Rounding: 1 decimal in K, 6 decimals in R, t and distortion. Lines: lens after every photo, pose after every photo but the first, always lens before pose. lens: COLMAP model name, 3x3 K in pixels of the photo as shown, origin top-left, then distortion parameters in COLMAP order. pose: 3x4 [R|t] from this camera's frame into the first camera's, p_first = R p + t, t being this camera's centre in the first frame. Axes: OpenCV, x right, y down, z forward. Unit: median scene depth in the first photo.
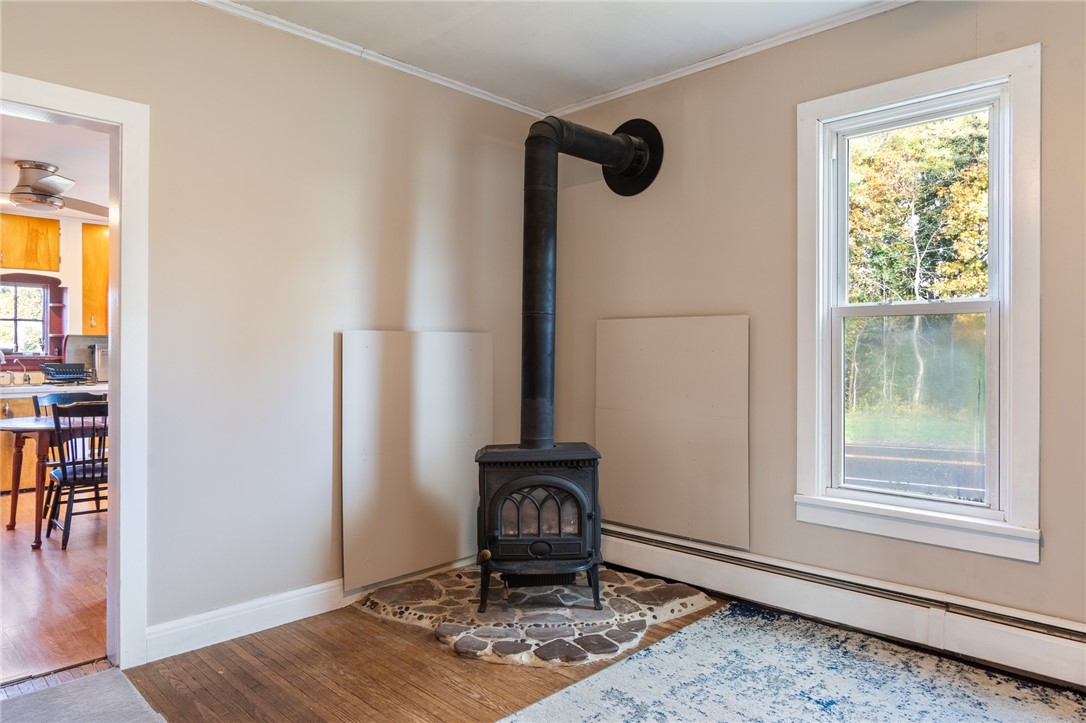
lens RADIAL K [[693.0, 0, 544.4], [0, 693.0, 348.3], [0, 0, 1]] dist [0.002165, -0.002452]
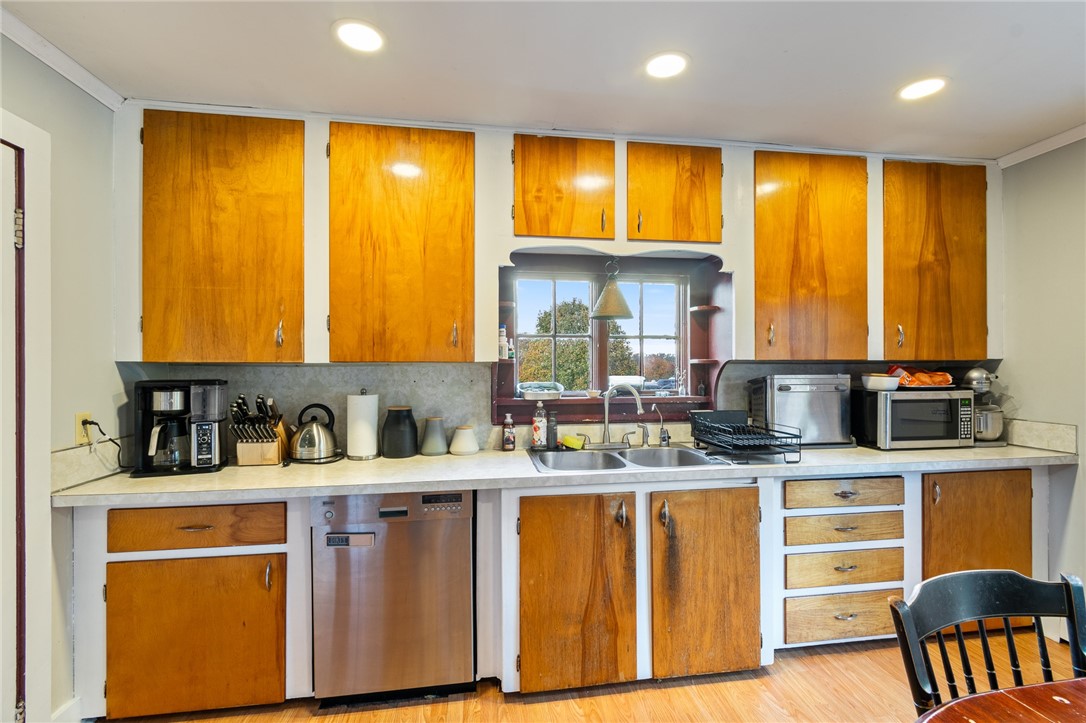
lens RADIAL K [[476.2, 0, 542.9], [0, 476.2, 366.7], [0, 0, 1]] dist [0.001789, -0.000314]
pose [[0.792746, -0.007052, -0.609511, -1.127445], [0.006736, 0.999973, -0.002809, -0.027683], [0.609515, -0.001879, 0.792772, 1.198531]]
